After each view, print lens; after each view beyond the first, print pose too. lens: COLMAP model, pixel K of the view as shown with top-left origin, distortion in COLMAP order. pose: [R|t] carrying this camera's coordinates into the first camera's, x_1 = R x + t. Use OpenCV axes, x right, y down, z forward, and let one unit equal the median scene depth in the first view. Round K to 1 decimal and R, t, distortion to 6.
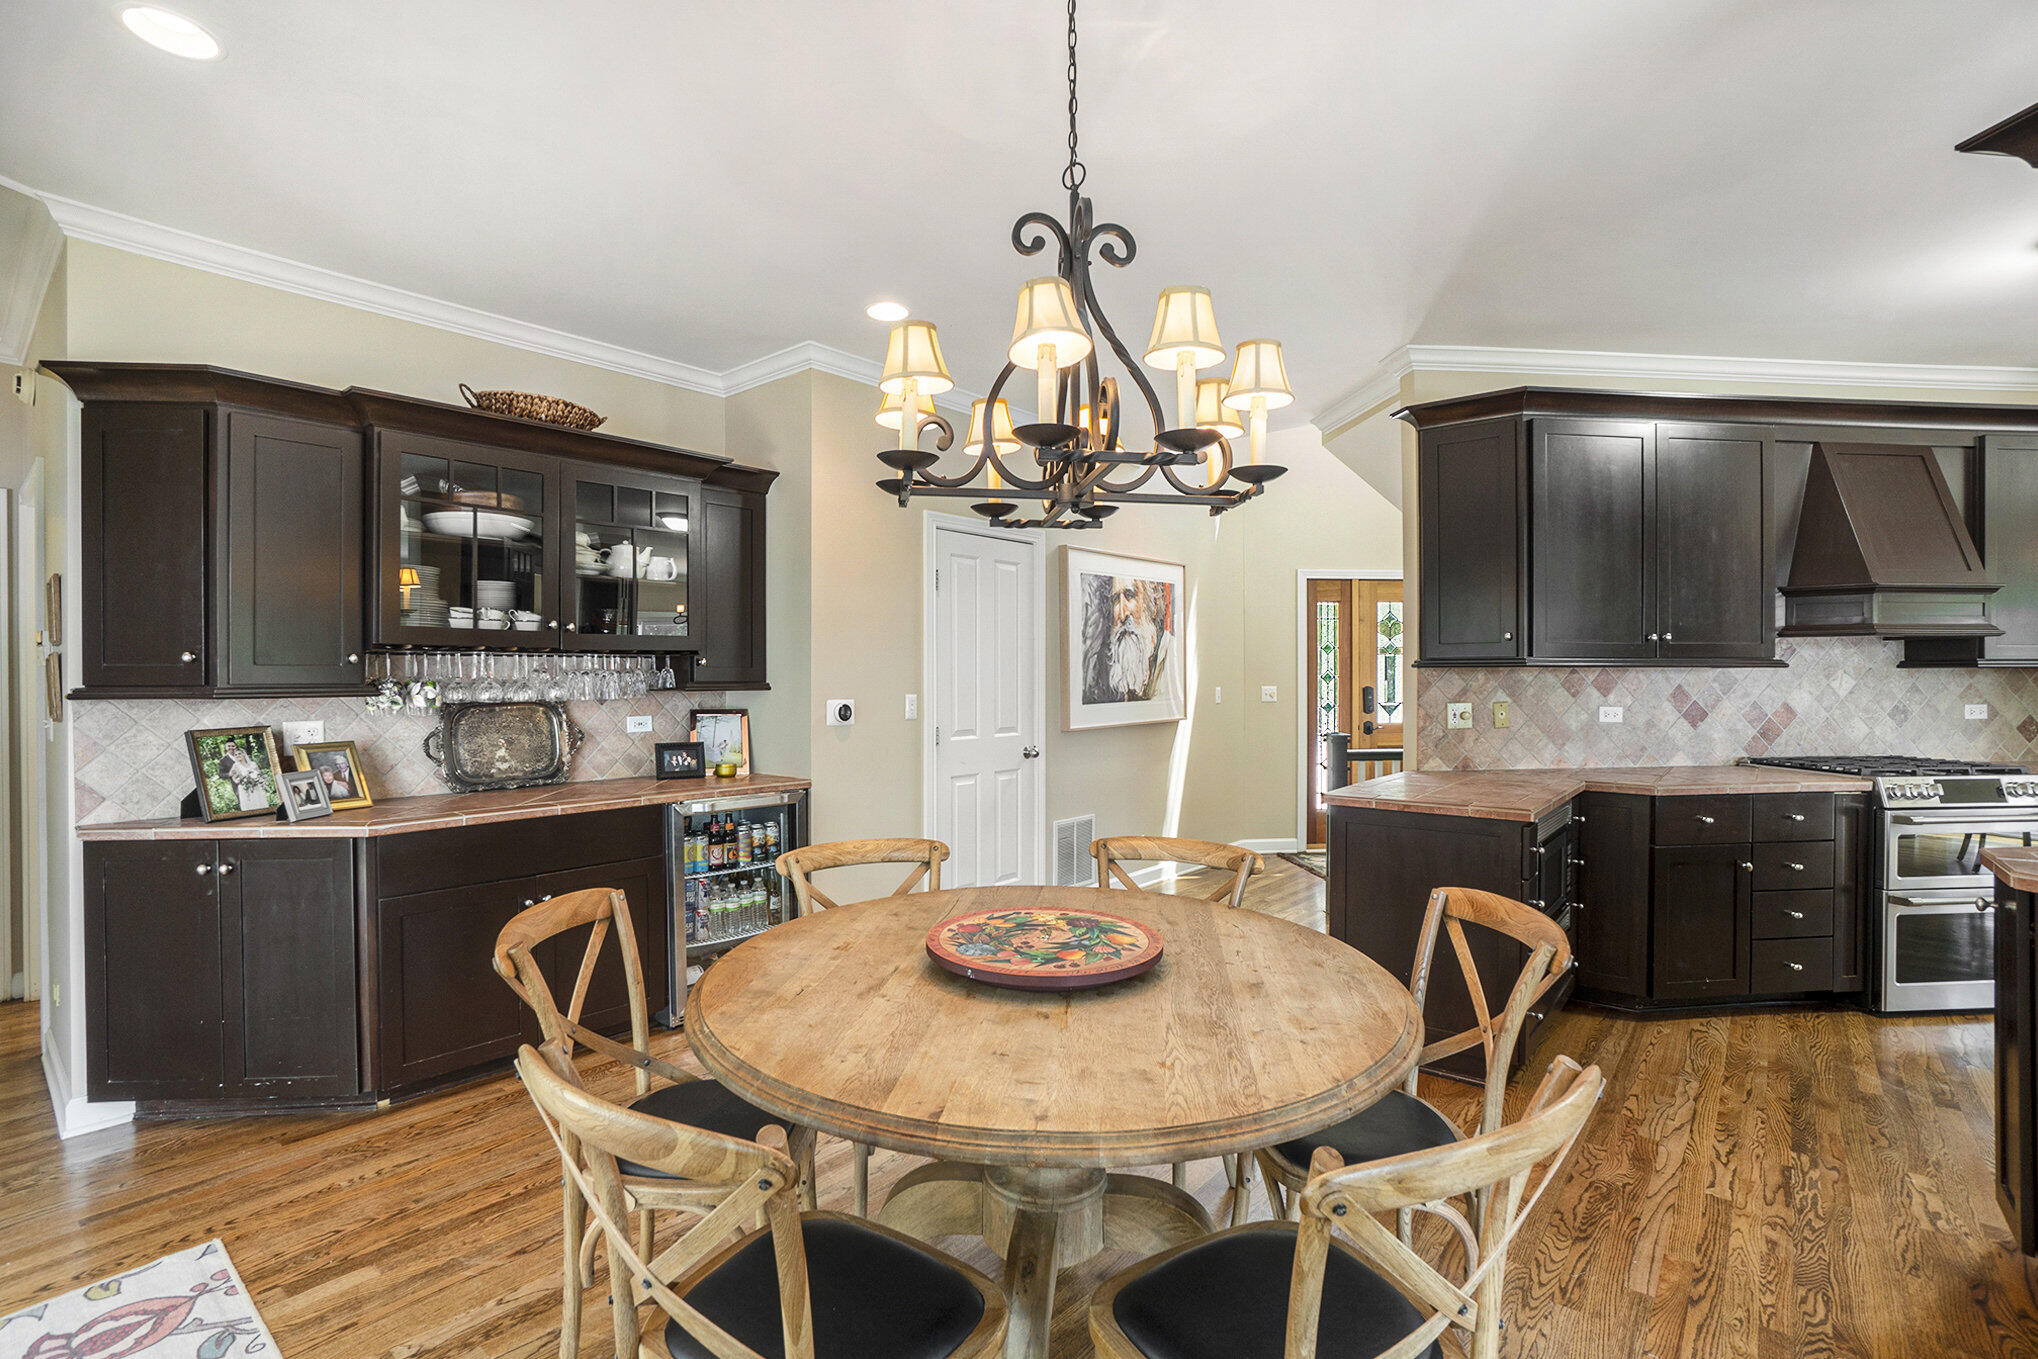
lens RADIAL K [[919.8, 0, 1019.0], [0, 919.8, 679.5], [0, 0, 1]] dist [-0.045759, 0.018423]
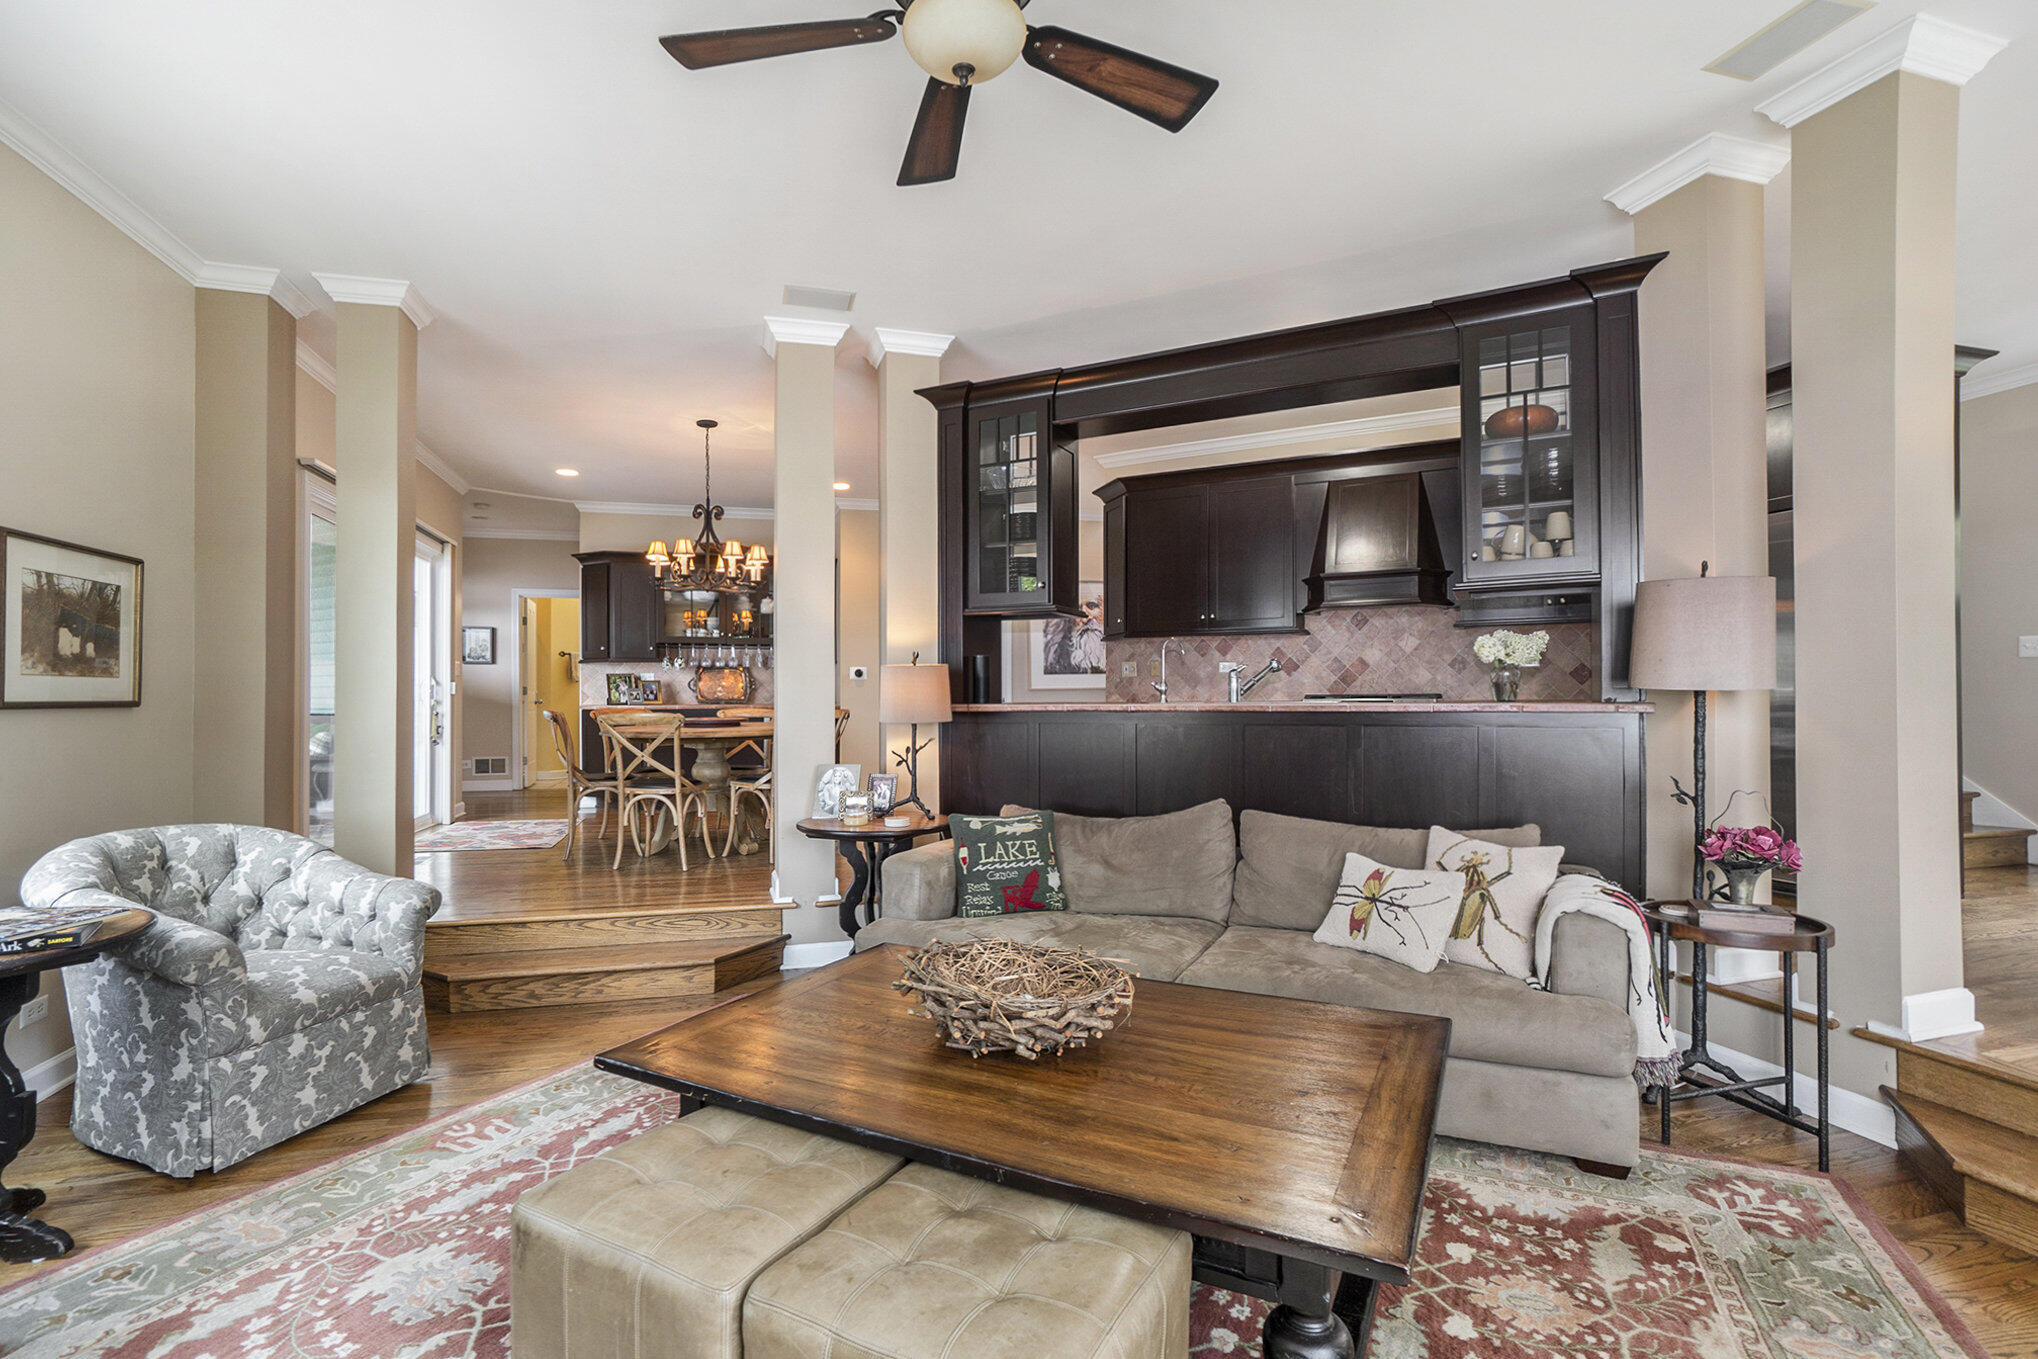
lens RADIAL K [[919.8, 0, 1019.0], [0, 919.8, 679.5], [0, 0, 1]] dist [-0.045759, 0.018423]
pose [[0.843616, -0.012224, -0.536807, 1.199643], [0.001701, 0.999797, -0.020094, 0.090956], [0.536944, 0.016038, 0.843466, -0.525162]]
